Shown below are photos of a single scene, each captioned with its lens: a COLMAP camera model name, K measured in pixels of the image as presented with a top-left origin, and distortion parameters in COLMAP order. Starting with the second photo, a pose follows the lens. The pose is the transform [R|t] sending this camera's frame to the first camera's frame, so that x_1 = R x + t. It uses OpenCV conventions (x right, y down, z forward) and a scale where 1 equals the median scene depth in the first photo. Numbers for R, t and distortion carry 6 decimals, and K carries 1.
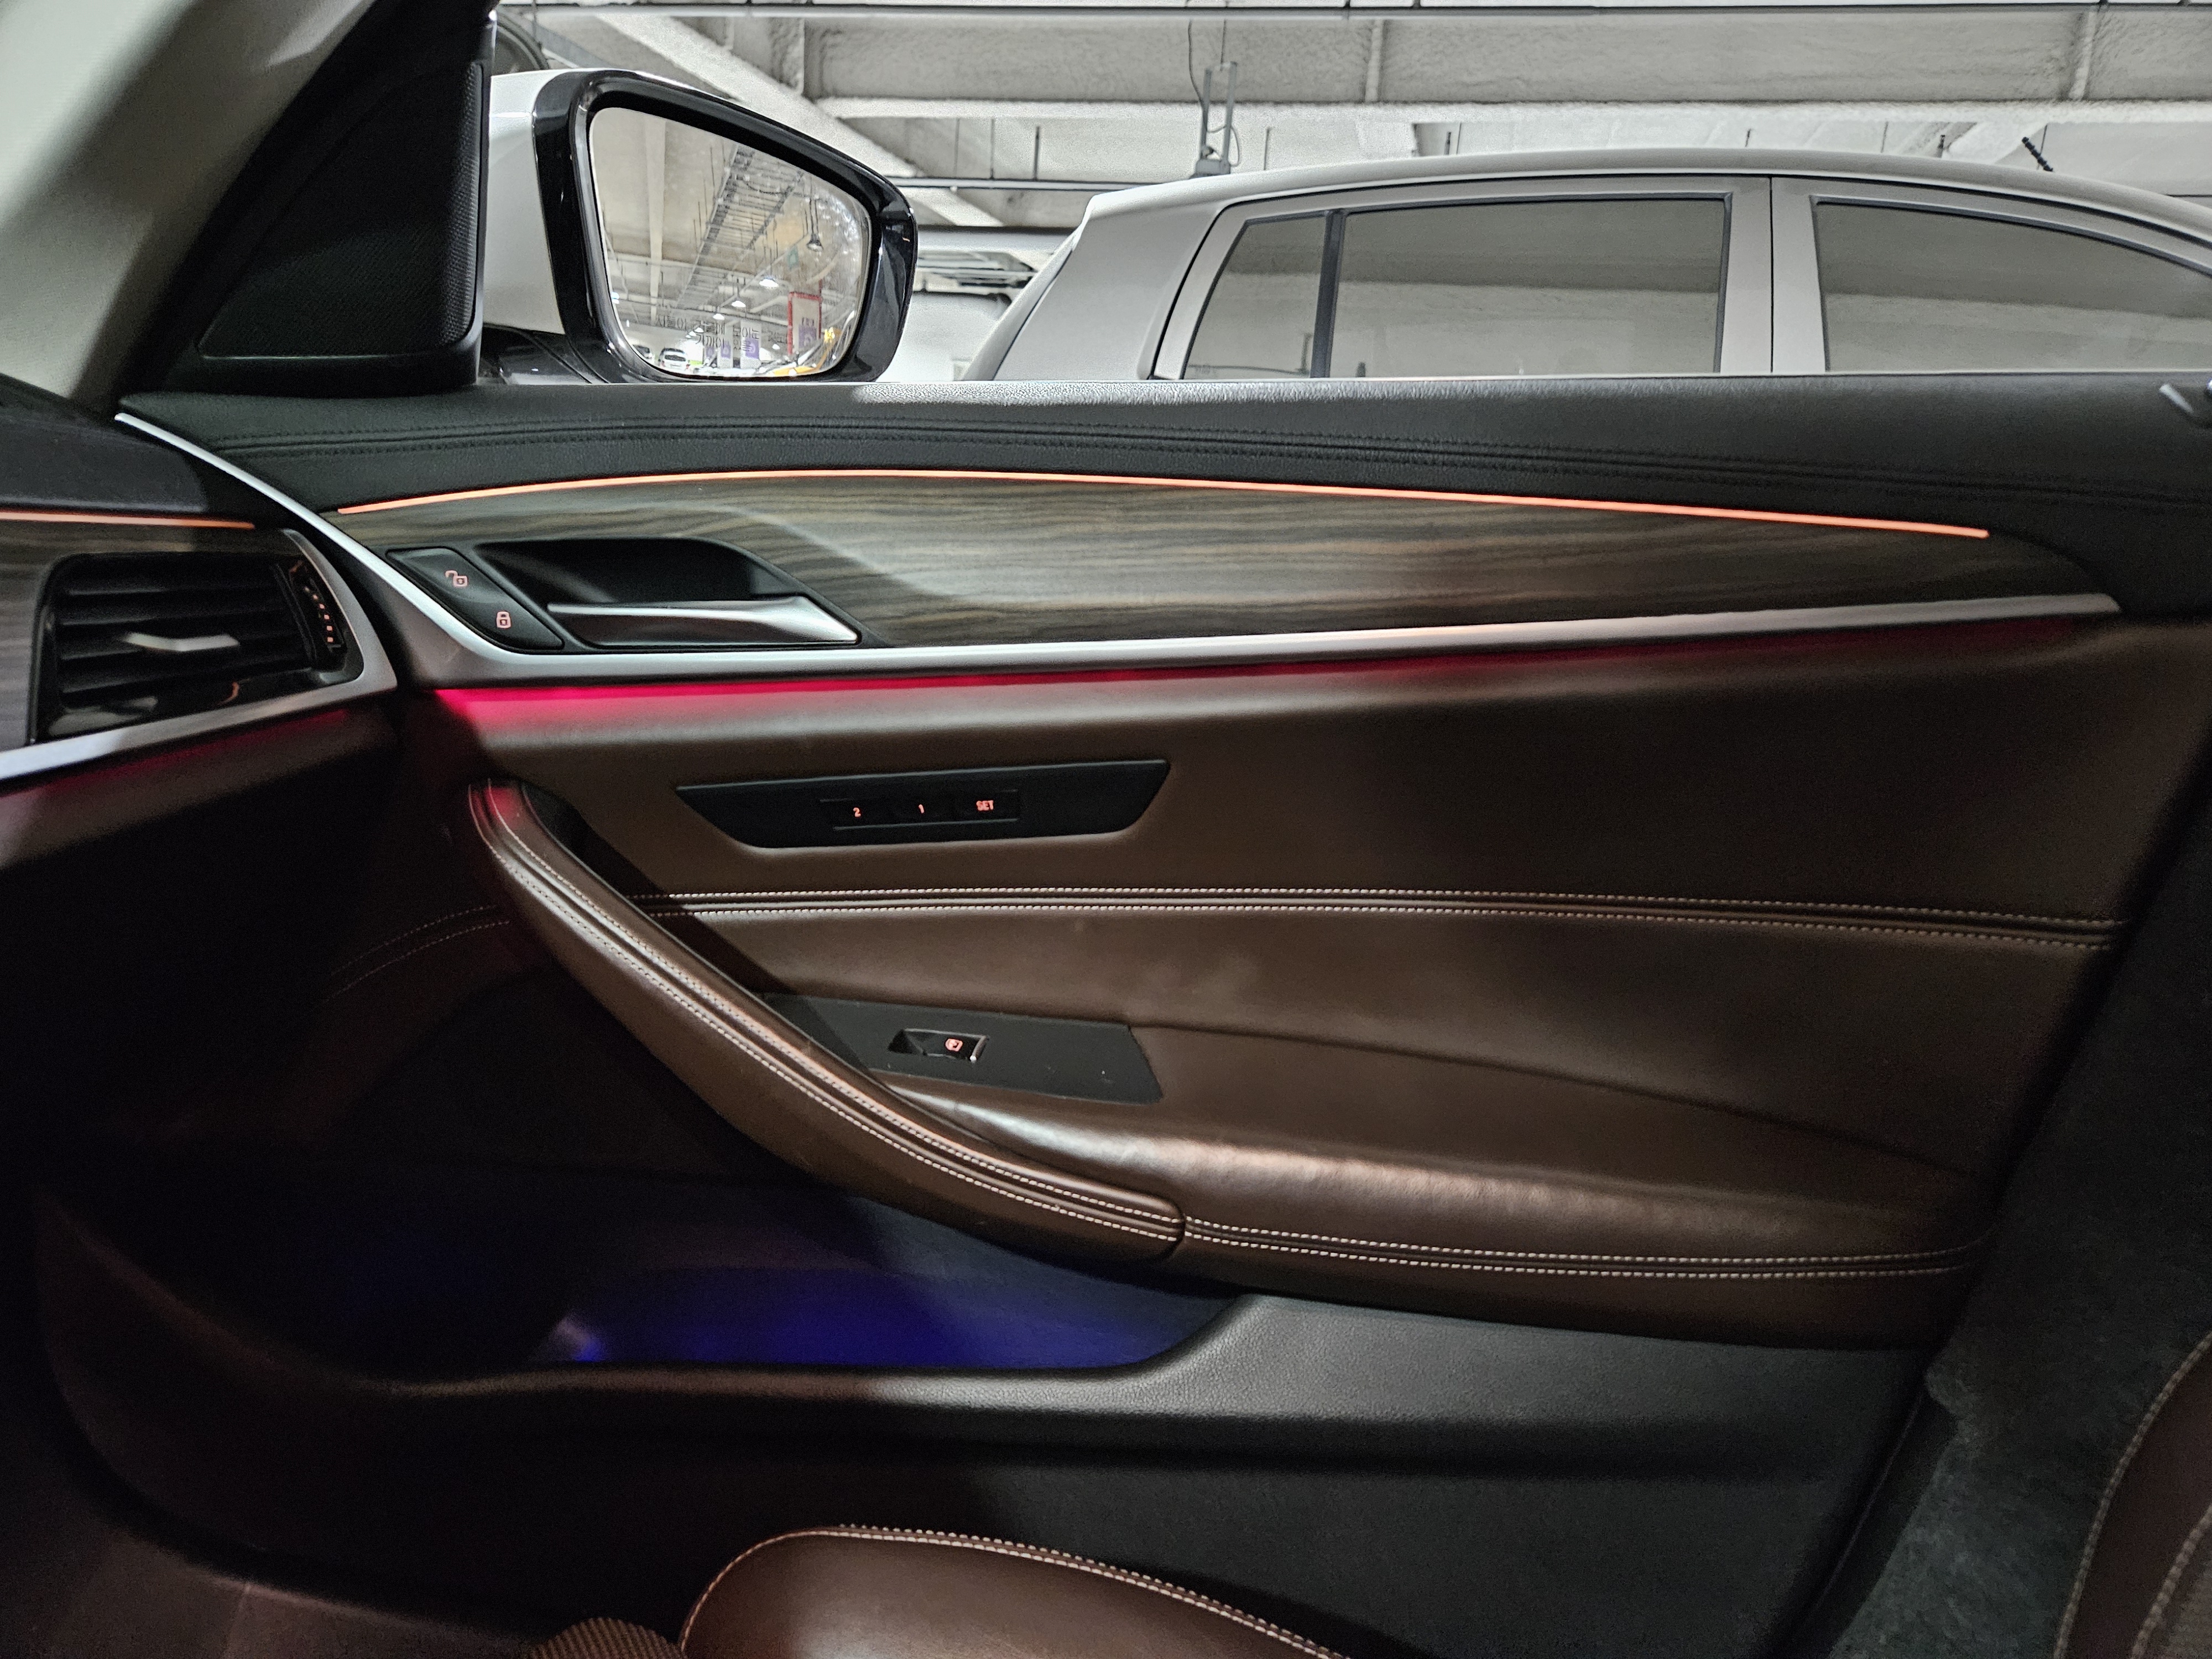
lens RADIAL K [[1516.8, 0, 1110.5], [0, 1516.8, 860.5], [0, 0, 1]] dist [0.051594, -0.058850]
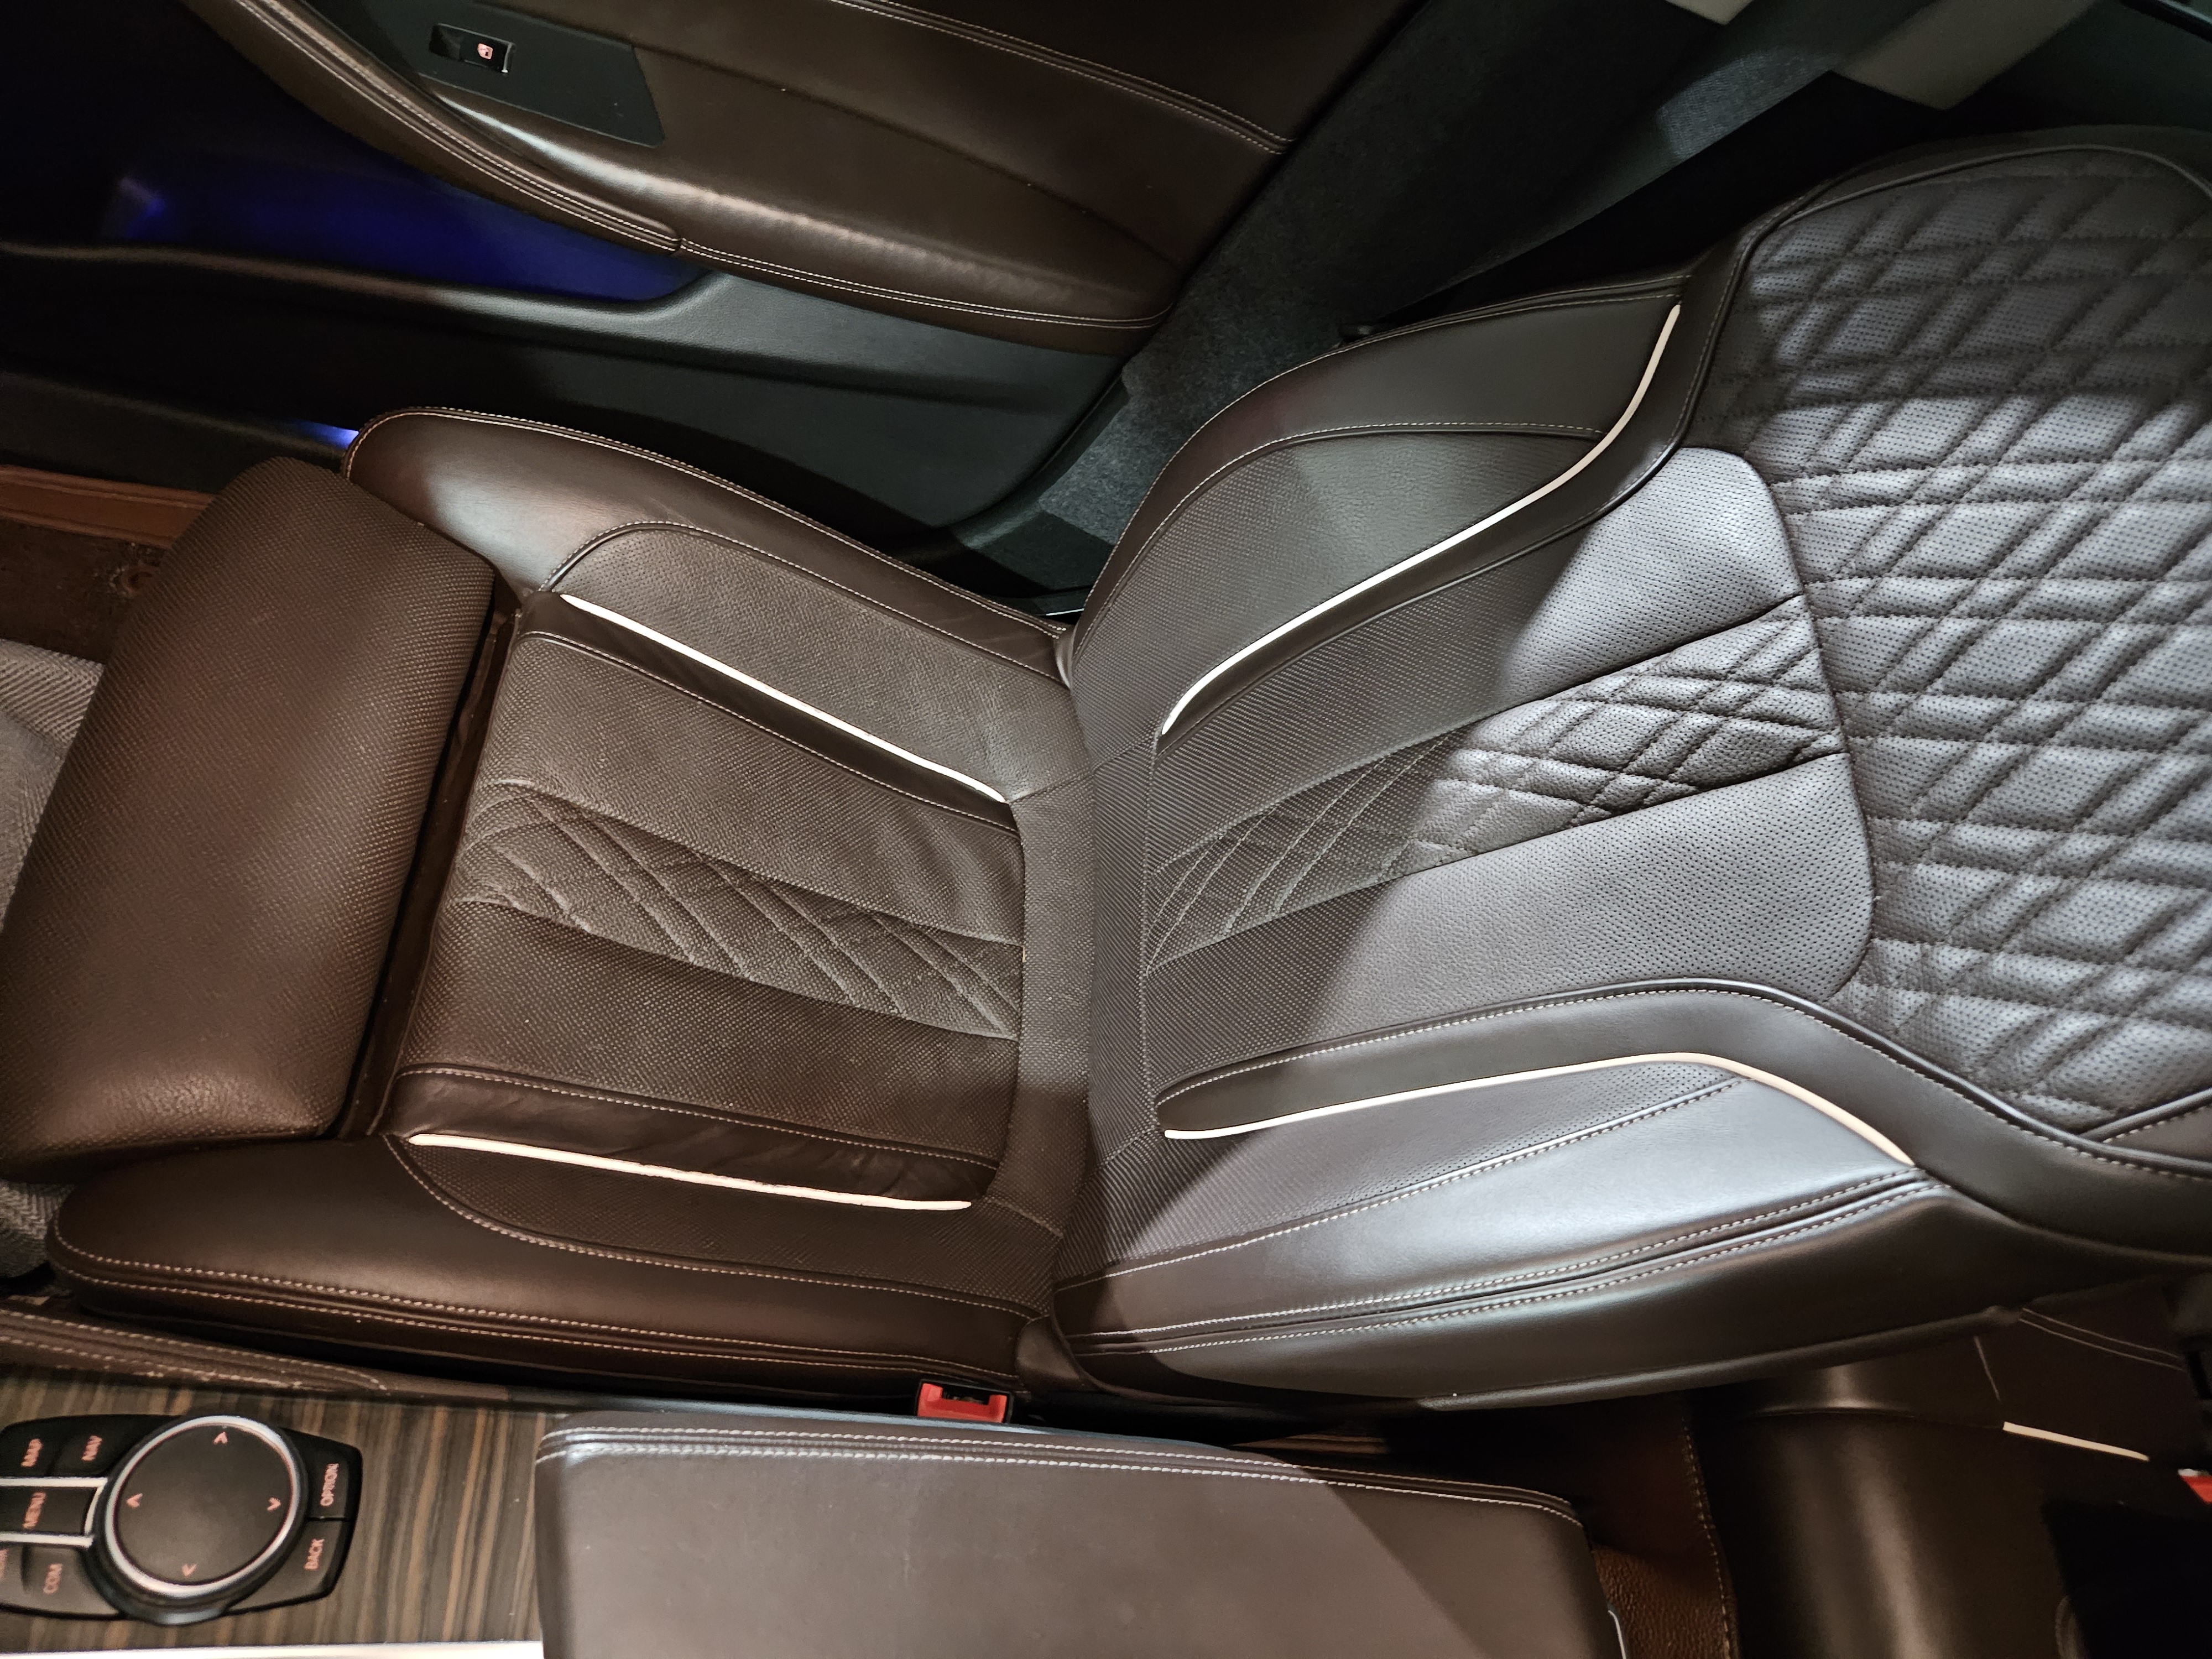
lens RADIAL K [[1516.8, 0, 1110.5], [0, 1516.8, 860.5], [0, 0, 1]] dist [0.051594, -0.058850]
pose [[0.934974, -0.053591, 0.350644, -0.112784], [-0.233270, 0.651802, 0.721622, -0.530189], [-0.267223, -0.756493, 0.596917, -0.435727]]
